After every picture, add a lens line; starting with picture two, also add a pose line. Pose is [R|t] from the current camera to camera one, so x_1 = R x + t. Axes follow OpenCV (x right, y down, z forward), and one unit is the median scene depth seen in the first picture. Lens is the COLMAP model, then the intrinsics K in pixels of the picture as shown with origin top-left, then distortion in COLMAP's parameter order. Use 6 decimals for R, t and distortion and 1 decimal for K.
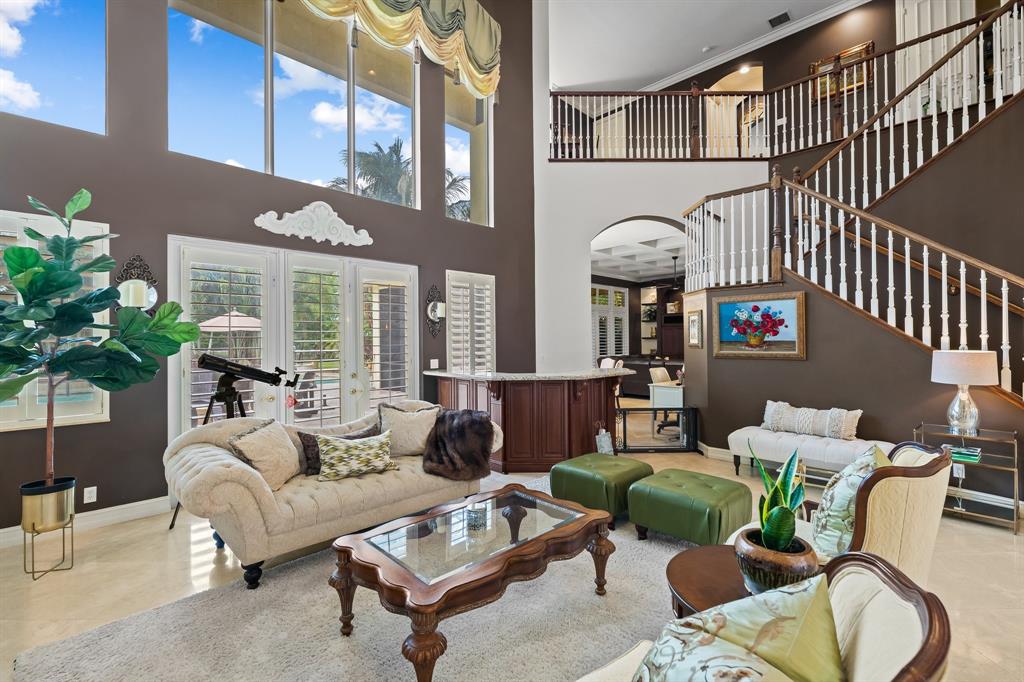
lens RADIAL K [[457.0, 0, 512.2], [0, 457.0, 339.9], [0, 0, 1]] dist [0.003421, -0.001747]
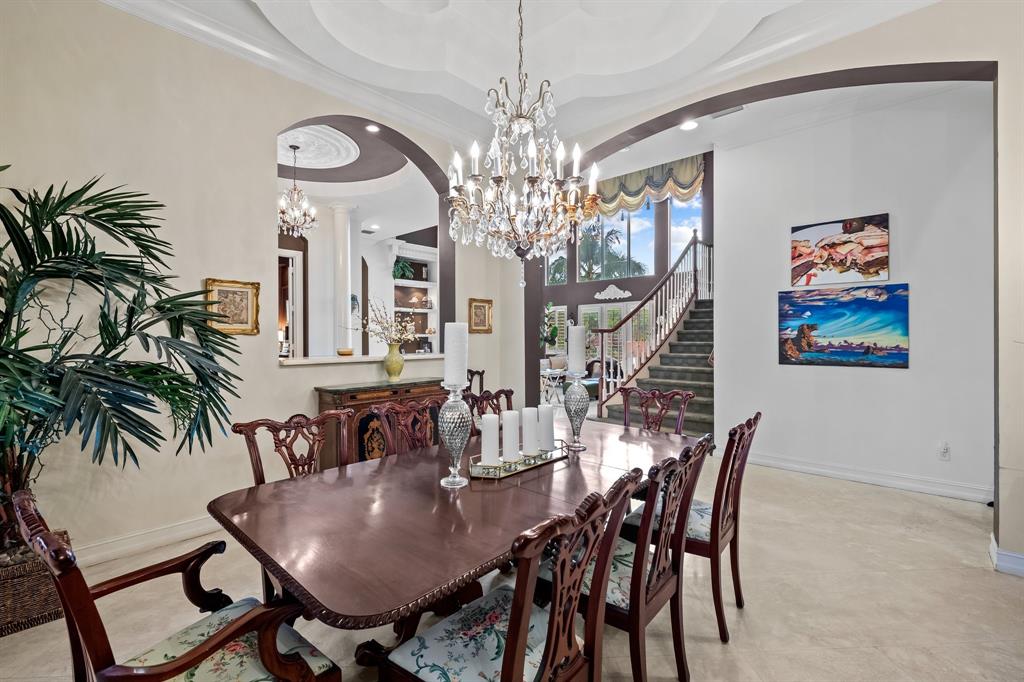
lens RADIAL K [[457.0, 0, 512.2], [0, 457.0, 339.7], [0, 0, 1]] dist [0.003421, -0.001747]
pose [[0.070760, 0.004153, -0.997485, 2.248928], [0.006187, 0.999970, 0.004602, 0.010940], [0.997474, -0.006497, 0.070732, 0.208974]]
